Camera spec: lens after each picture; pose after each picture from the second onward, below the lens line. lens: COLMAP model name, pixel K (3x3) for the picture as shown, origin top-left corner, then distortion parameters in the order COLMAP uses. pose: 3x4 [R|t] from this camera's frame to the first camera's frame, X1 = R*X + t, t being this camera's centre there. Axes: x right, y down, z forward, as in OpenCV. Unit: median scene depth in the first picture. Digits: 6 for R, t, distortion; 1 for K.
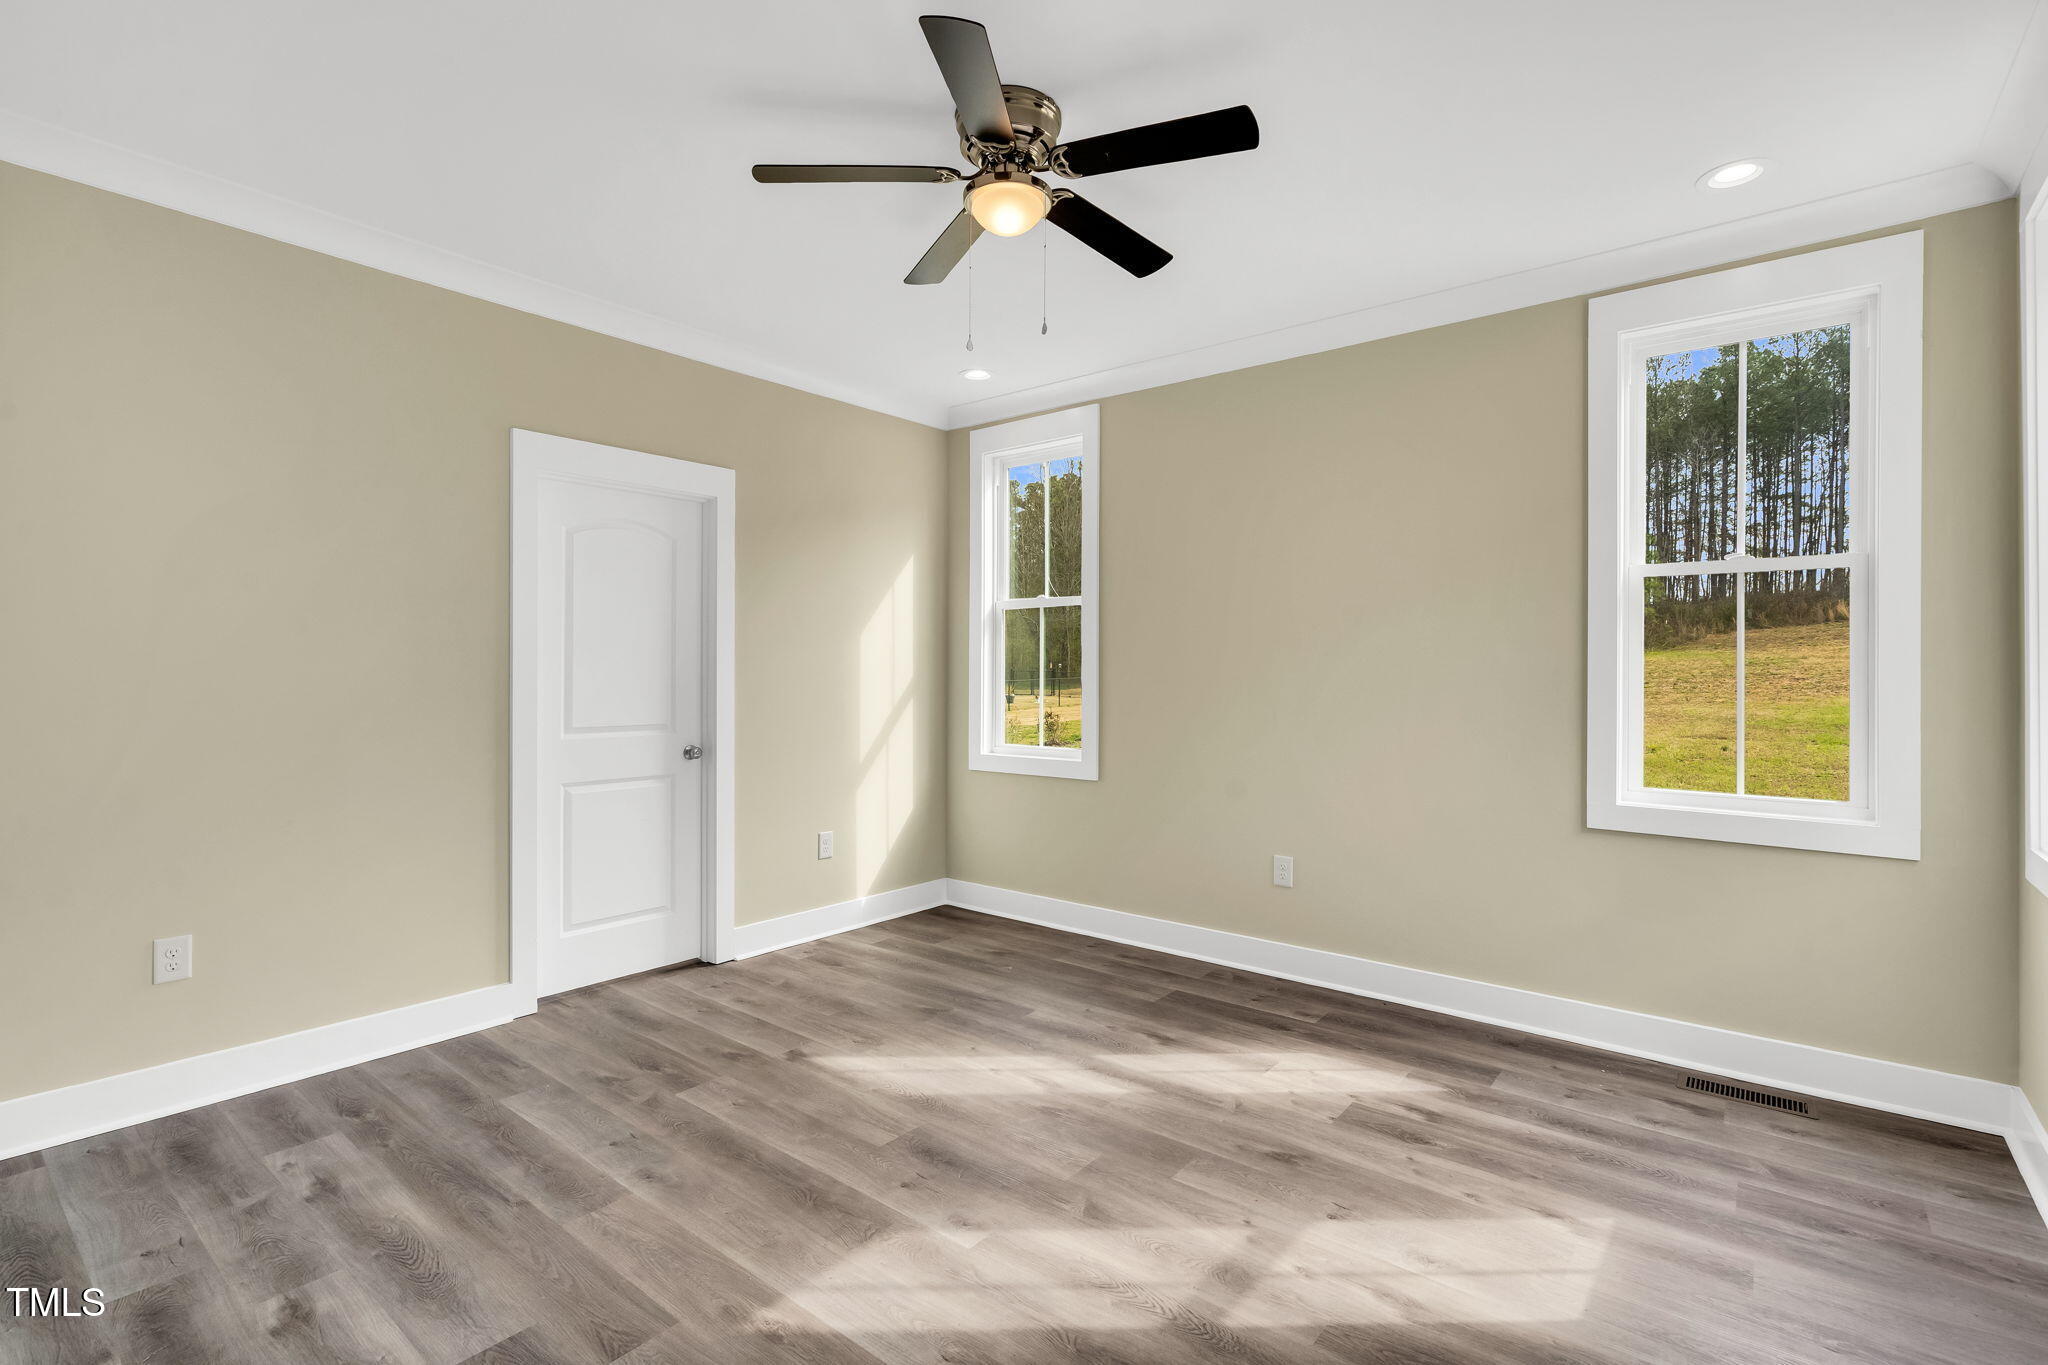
lens RADIAL K [[941.2, 0, 1033.1], [0, 941.2, 675.3], [0, 0, 1]] dist [0.019032, -0.000448]
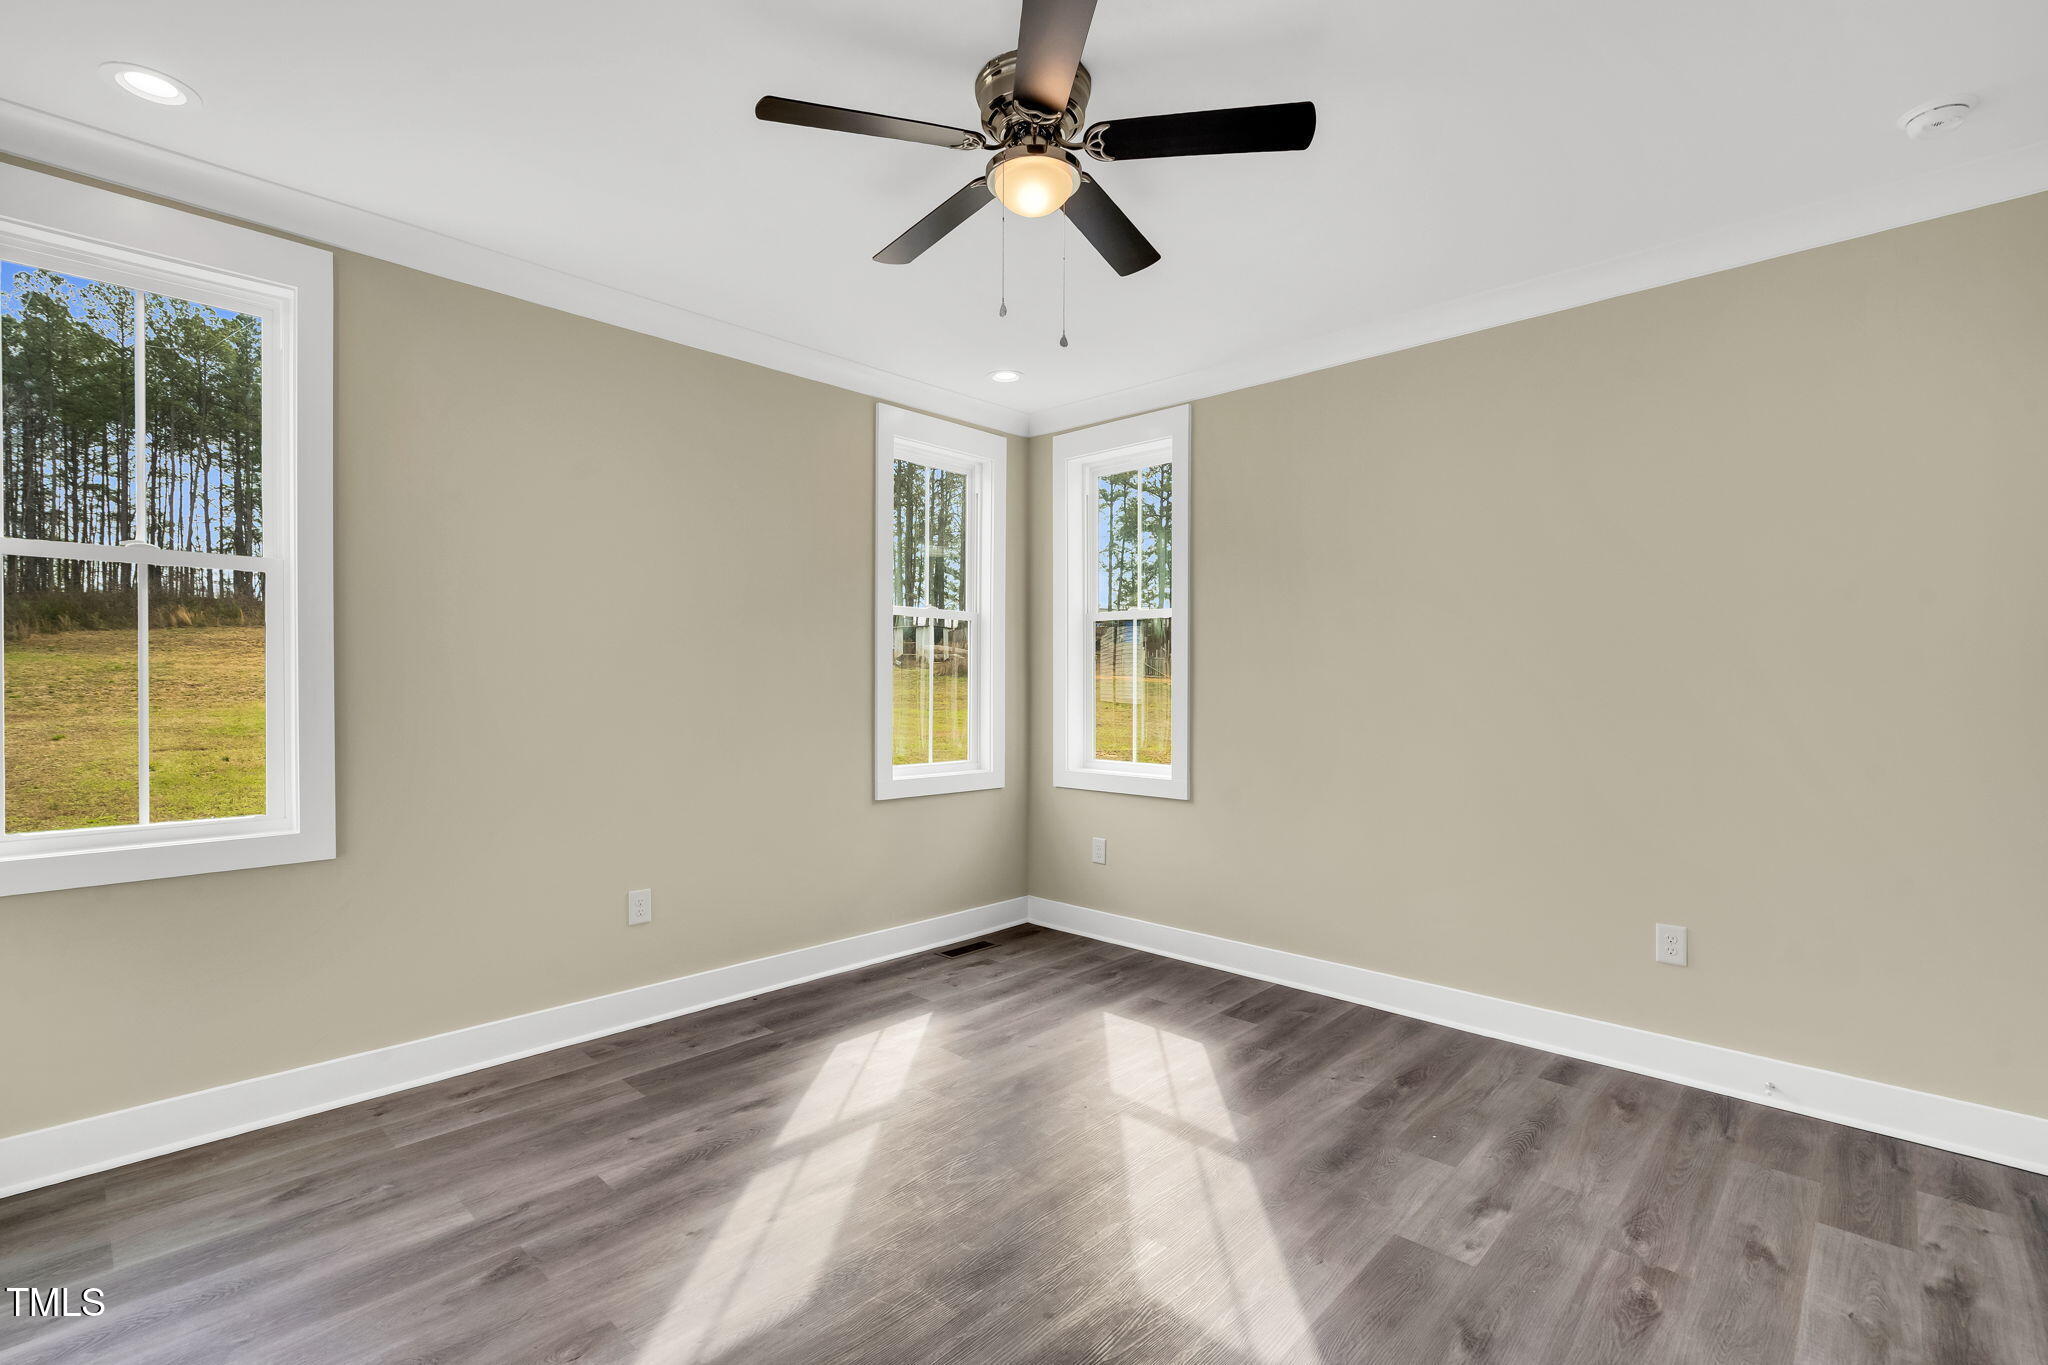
lens RADIAL K [[941.2, 0, 1021.6], [0, 941.2, 692.9], [0, 0, 1]] dist [0.019032, -0.000448]
pose [[0.073518, -0.006514, 0.997273, -0.661855], [-0.005532, 0.999961, 0.006939, 0.003077], [-0.997279, -0.006027, 0.073479, 0.659955]]
